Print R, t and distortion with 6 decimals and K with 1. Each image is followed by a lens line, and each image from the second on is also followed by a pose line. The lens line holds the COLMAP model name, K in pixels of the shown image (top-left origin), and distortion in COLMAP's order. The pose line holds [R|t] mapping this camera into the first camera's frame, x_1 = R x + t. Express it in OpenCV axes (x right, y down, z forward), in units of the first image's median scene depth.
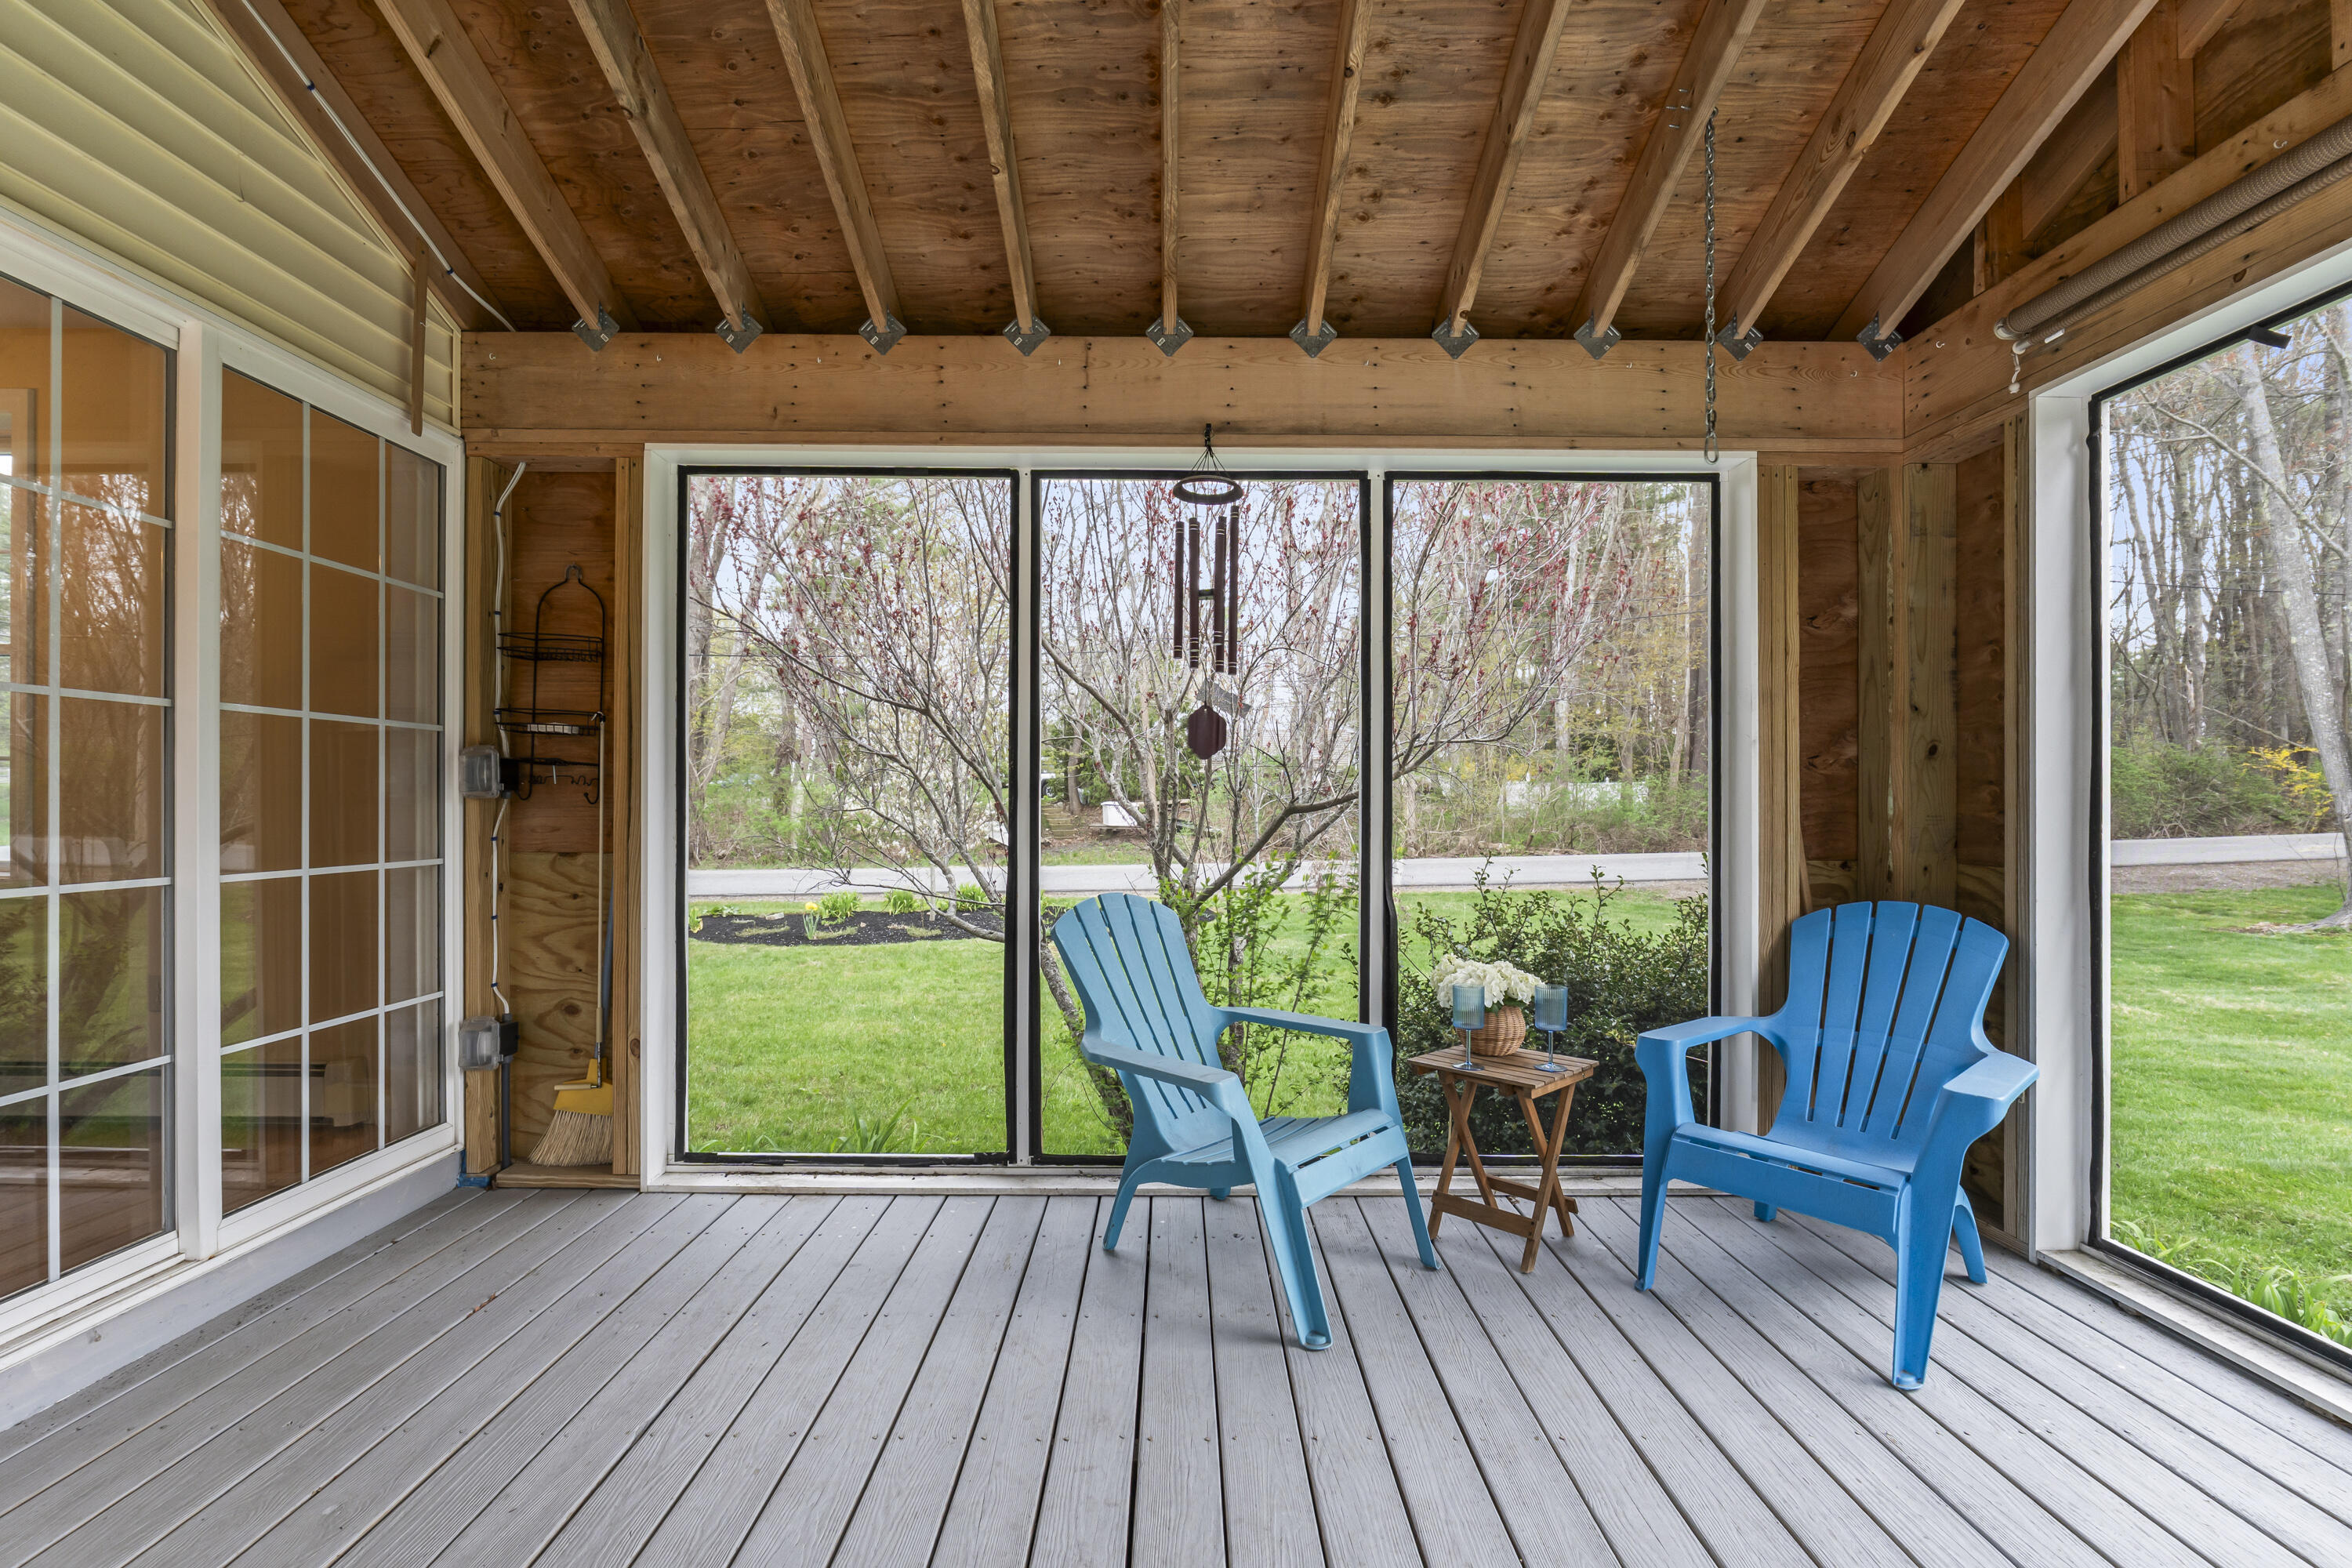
lens RADIAL K [[999.8, 0, 1172.1], [0, 999.8, 800.3], [0, 0, 1]] dist [-0.002044, -0.000355]
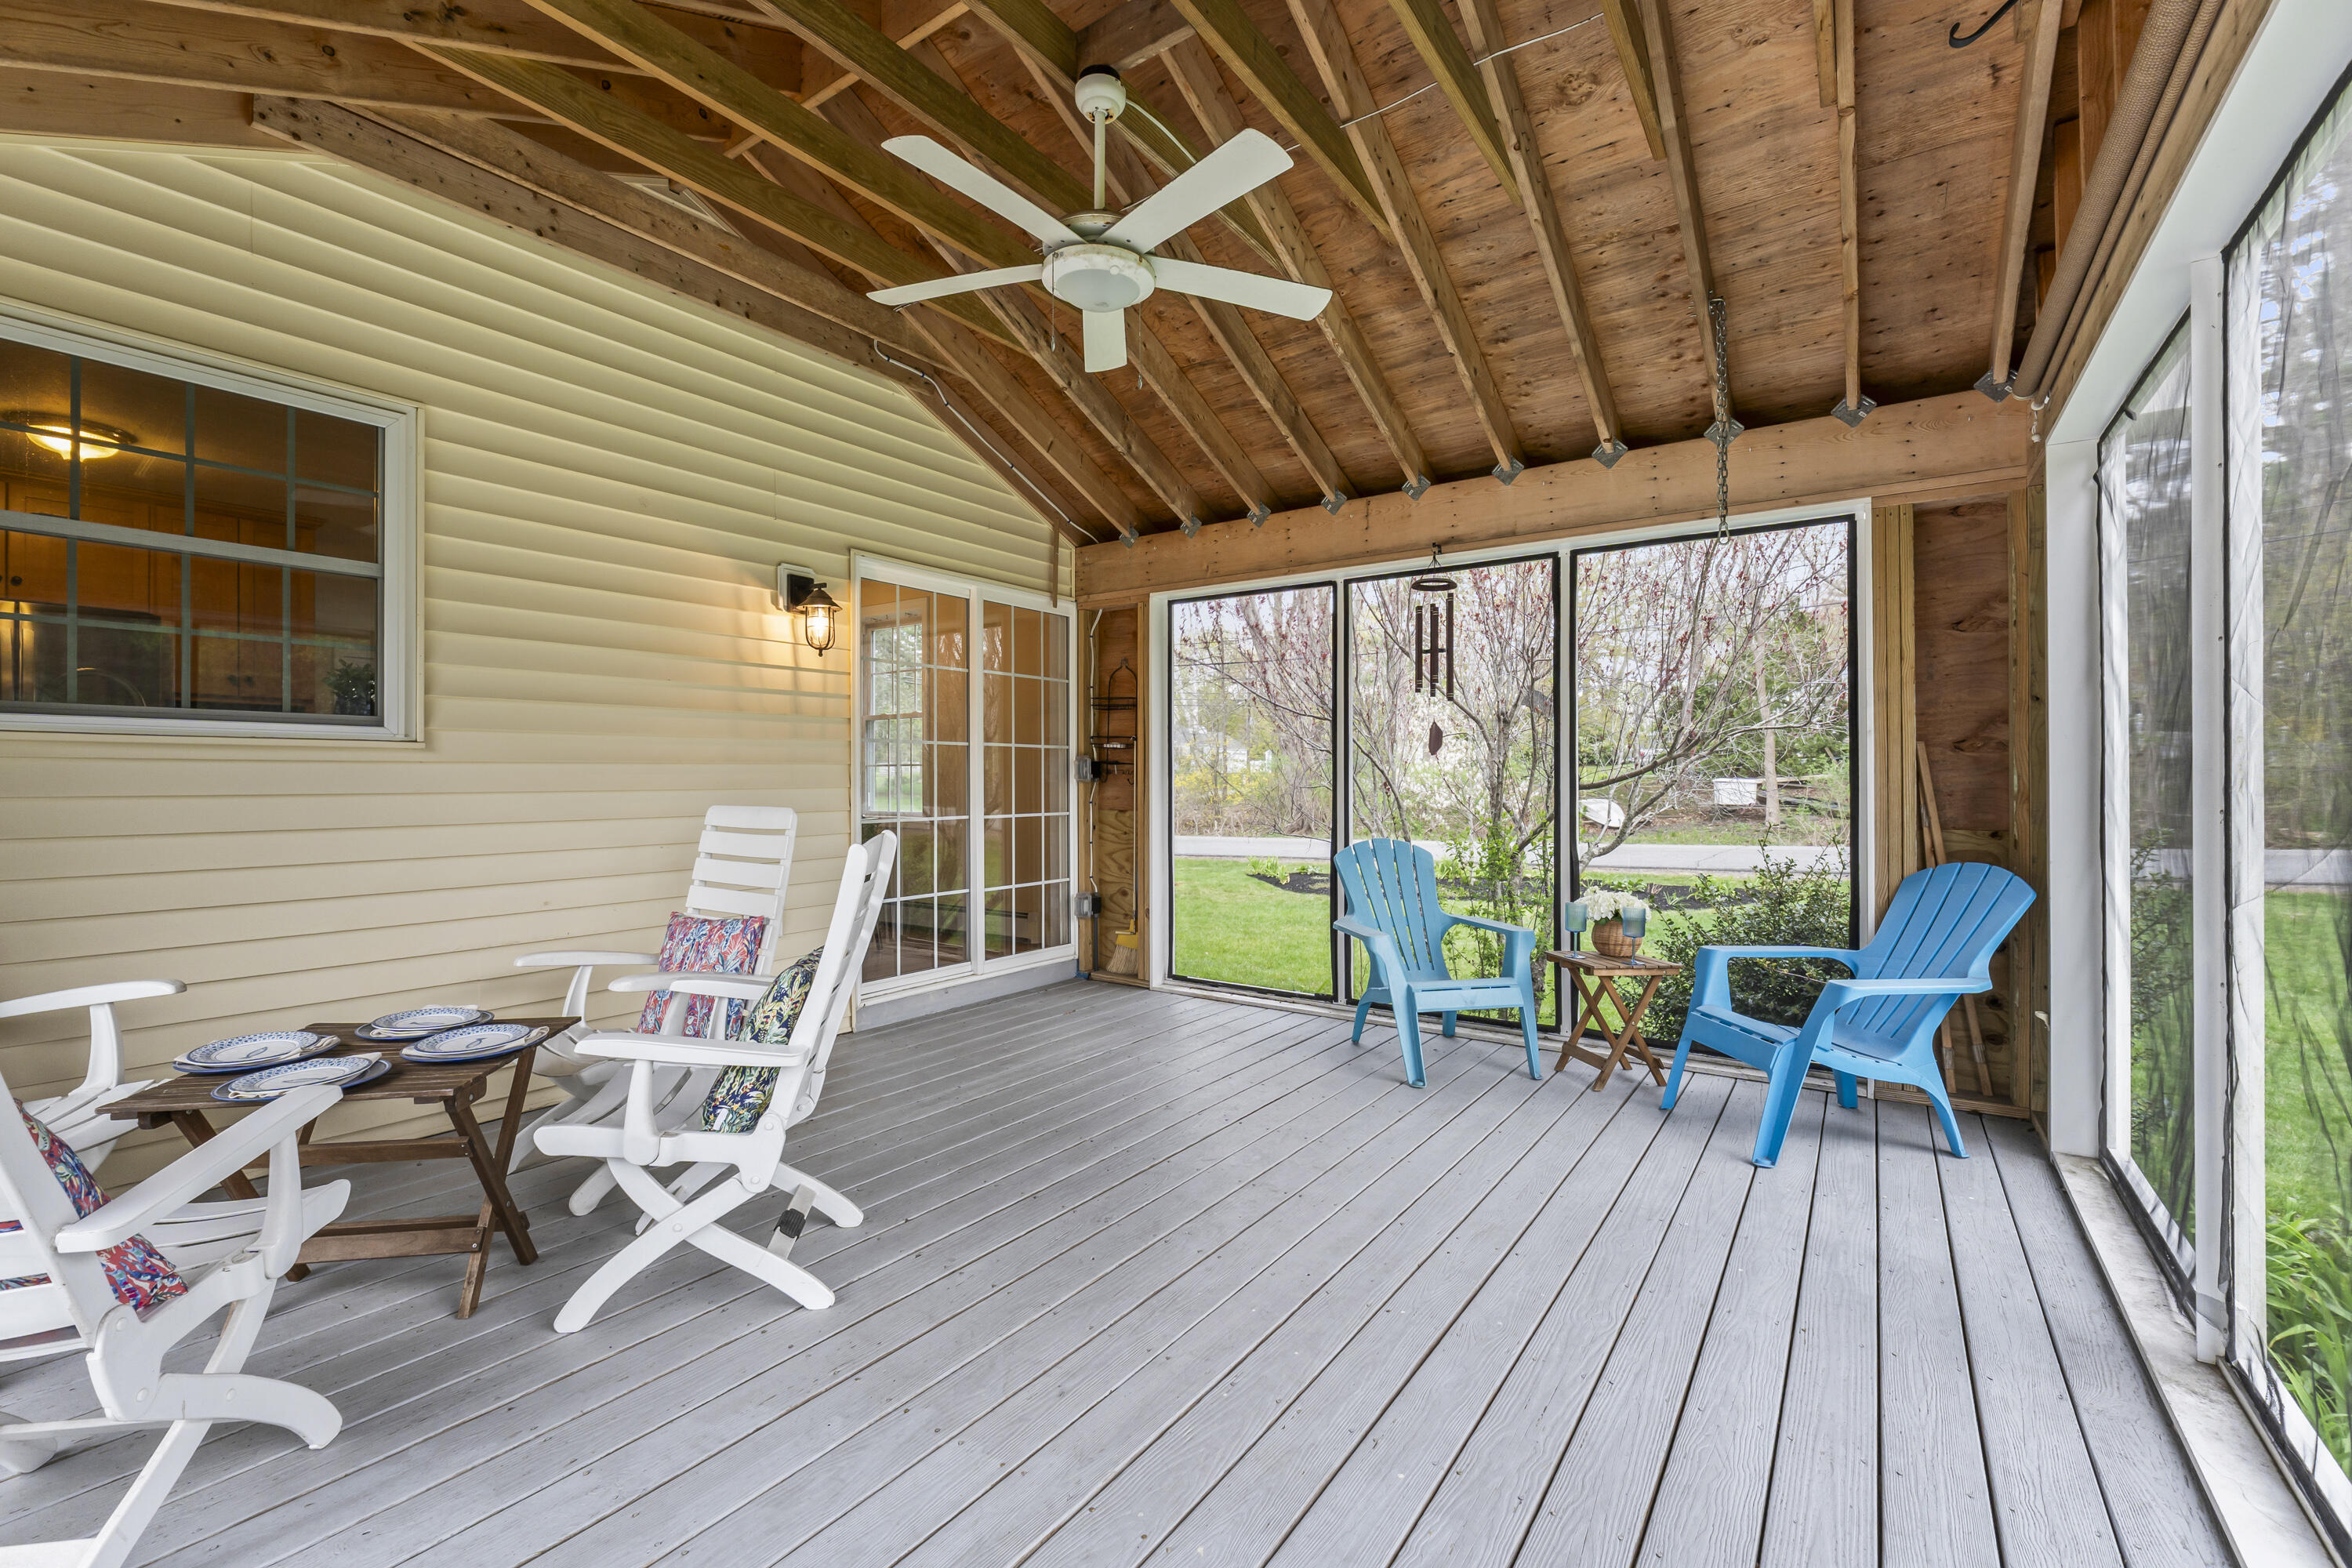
lens RADIAL K [[988.8, 0, 1176.0], [0, 988.8, 767.5], [0, 0, 1]] dist [0.000228, -0.000074]
pose [[0.818686, -0.012998, -0.574094, 0.580478], [0.006849, 0.999894, -0.012871, -0.004166], [0.574200, 0.006605, 0.818688, -0.499005]]
